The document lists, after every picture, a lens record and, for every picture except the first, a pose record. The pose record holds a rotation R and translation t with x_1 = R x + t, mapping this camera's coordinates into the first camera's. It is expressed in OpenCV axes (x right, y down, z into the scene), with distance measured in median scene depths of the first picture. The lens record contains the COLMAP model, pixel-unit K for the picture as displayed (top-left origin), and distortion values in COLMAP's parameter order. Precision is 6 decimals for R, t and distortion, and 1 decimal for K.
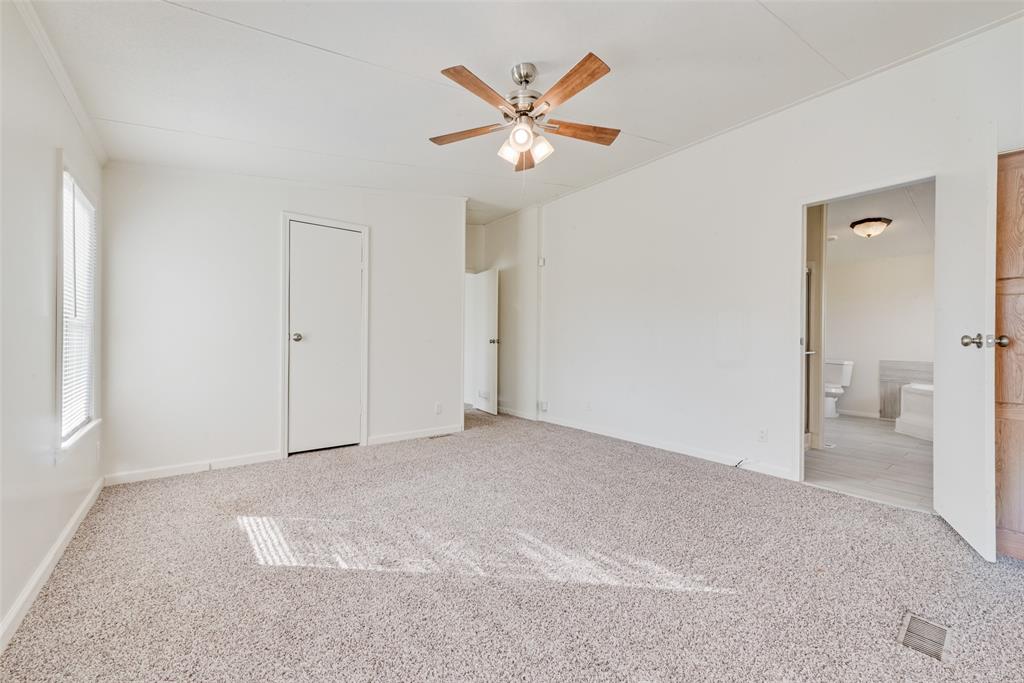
lens RADIAL K [[404.8, 0, 508.9], [0, 404.8, 340.0], [0, 0, 1]] dist [0.015189, -0.003093]
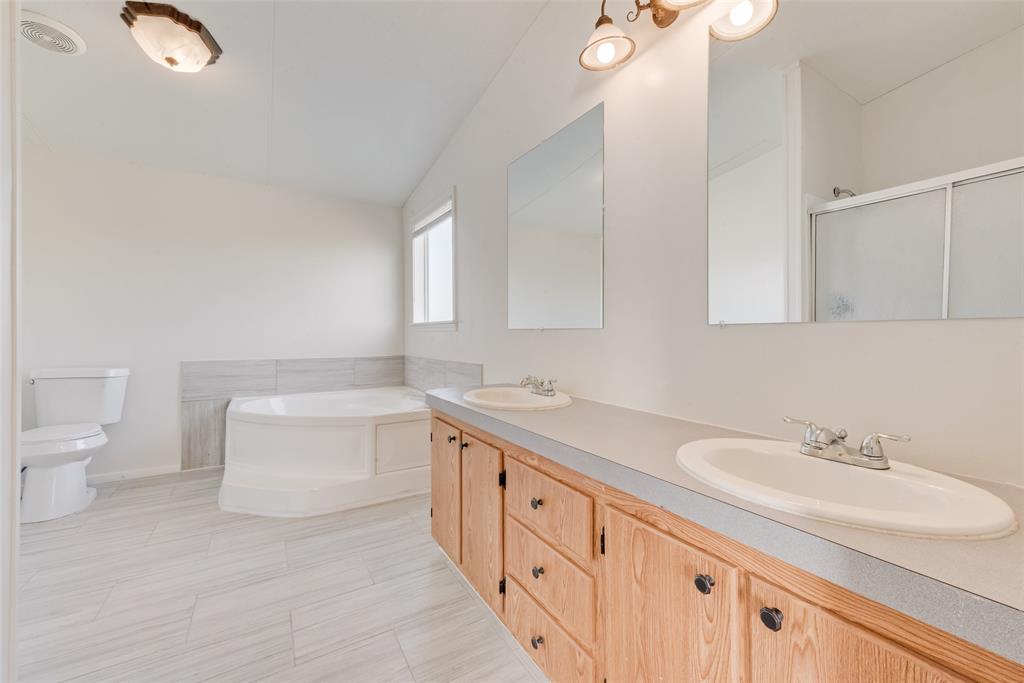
lens RADIAL K [[404.8, 0, 512.3], [0, 404.8, 336.5], [0, 0, 1]] dist [0.015189, -0.003093]
pose [[0.094493, -0.008412, 0.995490, 0.421852], [0.002804, 0.999963, 0.008184, 0.013375], [-0.995522, 0.002018, 0.094513, 0.523075]]
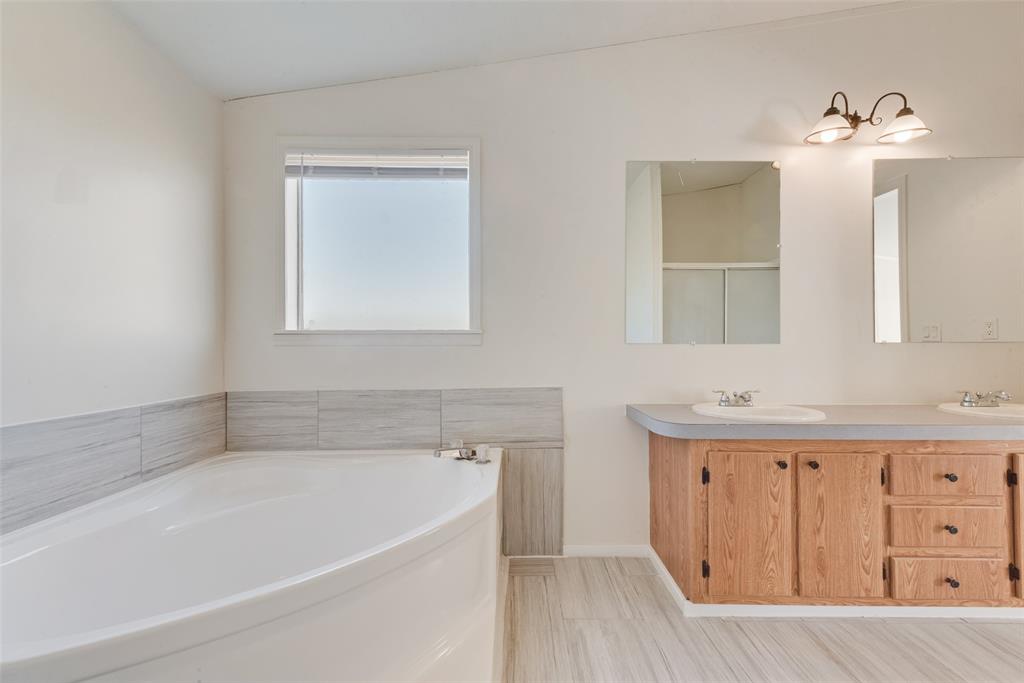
lens RADIAL K [[404.8, 0, 514.5], [0, 404.8, 346.4], [0, 0, 1]] dist [0.015189, -0.003093]
pose [[-0.793955, 0.003041, 0.607968, 0.658054], [0.002719, 0.999995, -0.001451, 0.011988], [-0.607970, 0.000501, -0.793960, 0.874718]]
